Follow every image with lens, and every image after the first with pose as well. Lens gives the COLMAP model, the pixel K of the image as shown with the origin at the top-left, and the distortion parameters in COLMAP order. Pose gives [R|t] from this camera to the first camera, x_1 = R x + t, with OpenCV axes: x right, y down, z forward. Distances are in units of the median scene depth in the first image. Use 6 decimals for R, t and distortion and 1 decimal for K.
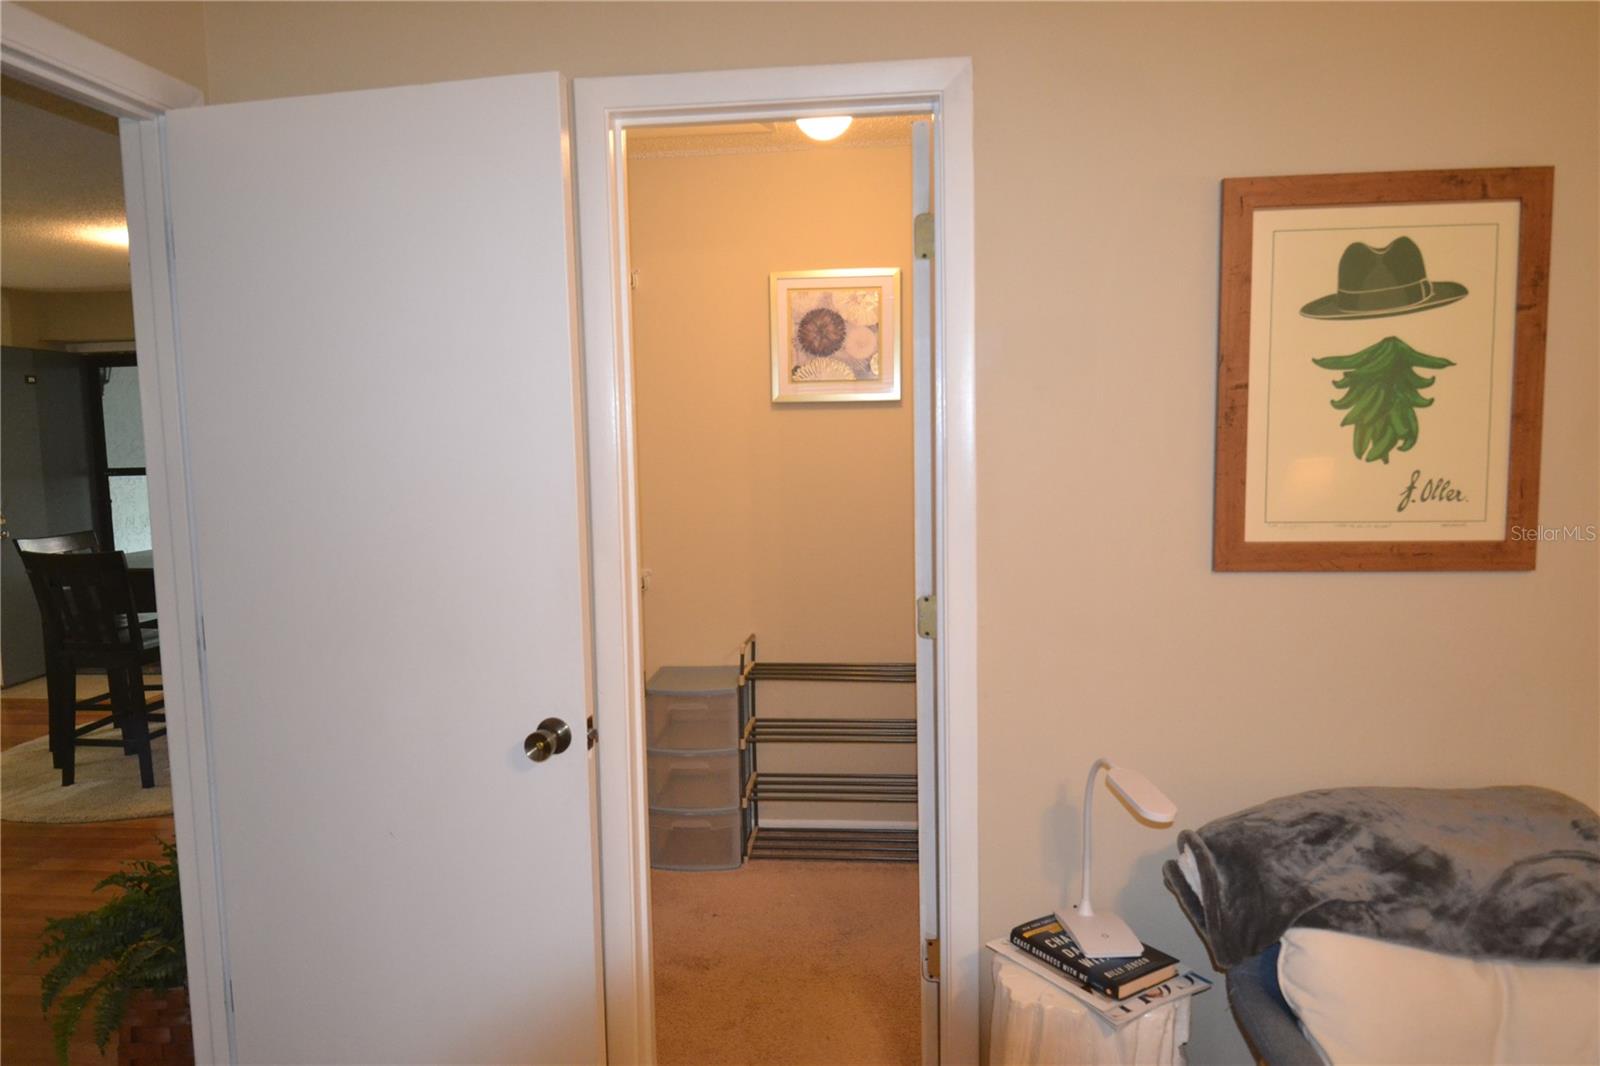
lens RADIAL K [[1042.4, 0, 796.6], [0, 1042.4, 527.7], [0, 0, 1]] dist [0.045644, -0.056577]
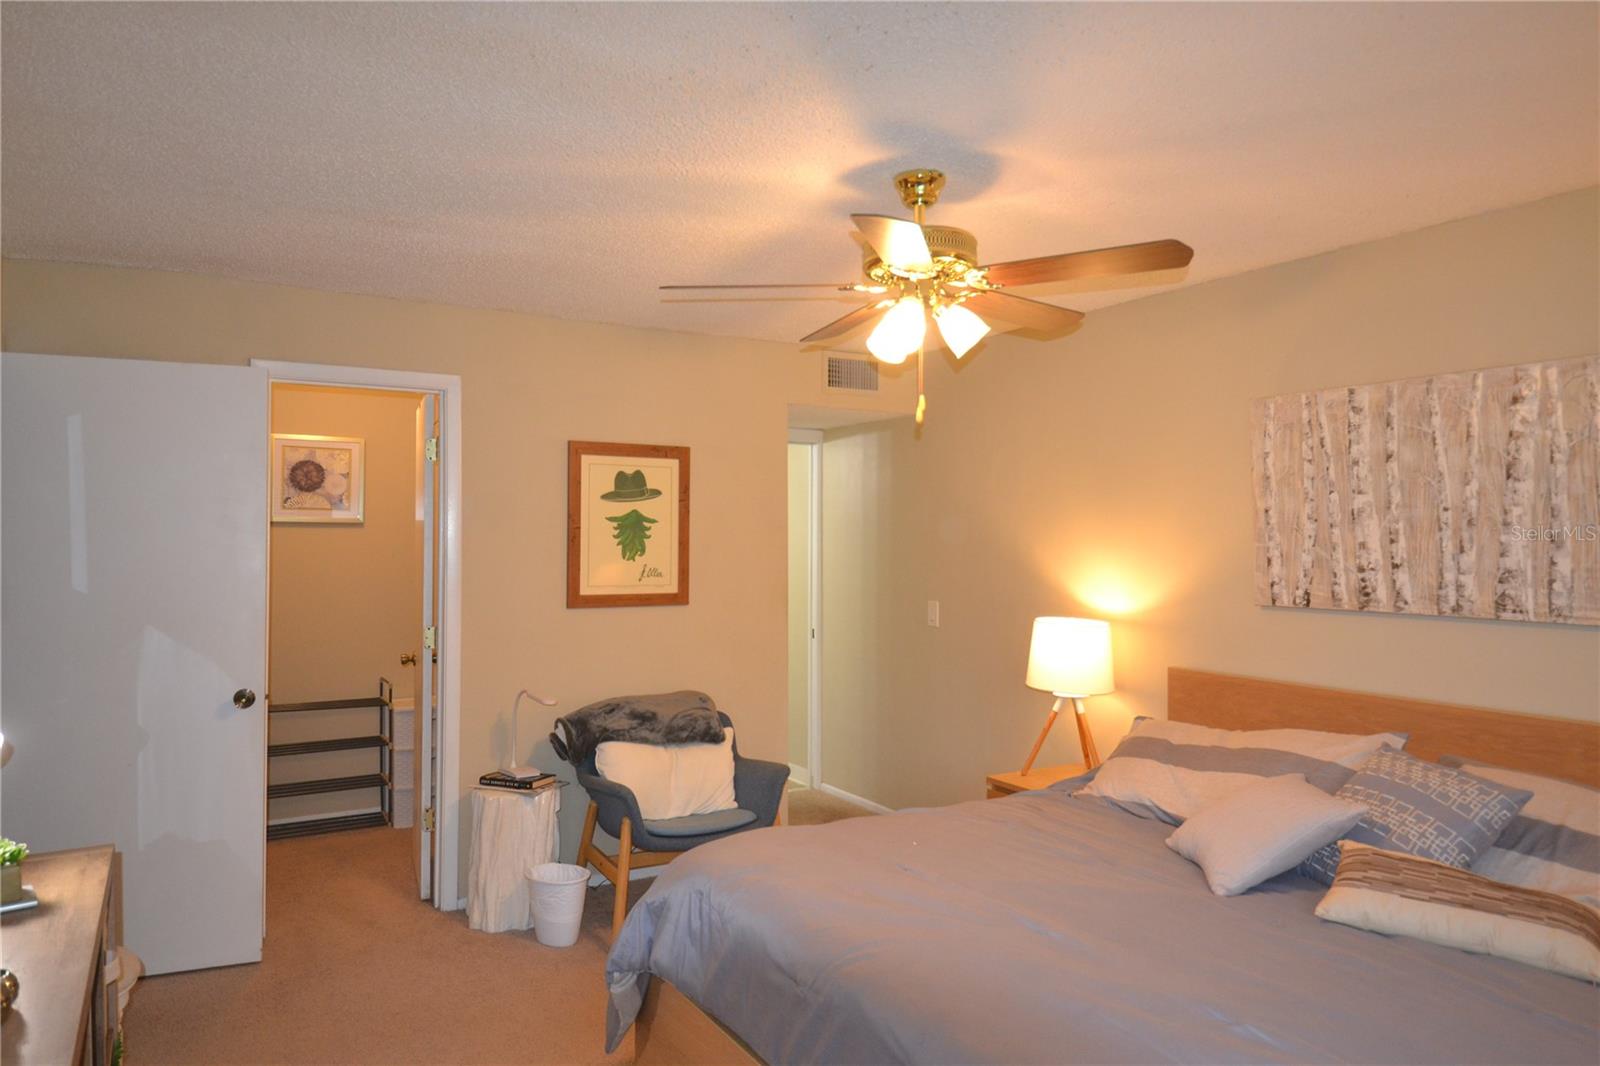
lens RADIAL K [[1042.4, 0, 796.6], [0, 1042.4, 527.7], [0, 0, 1]] dist [0.045644, -0.056577]
pose [[0.812035, 0.029543, 0.582861, -0.539613], [0.035198, 0.994421, -0.099441, 0.114279], [-0.582547, 0.101265, 0.806464, -1.166860]]
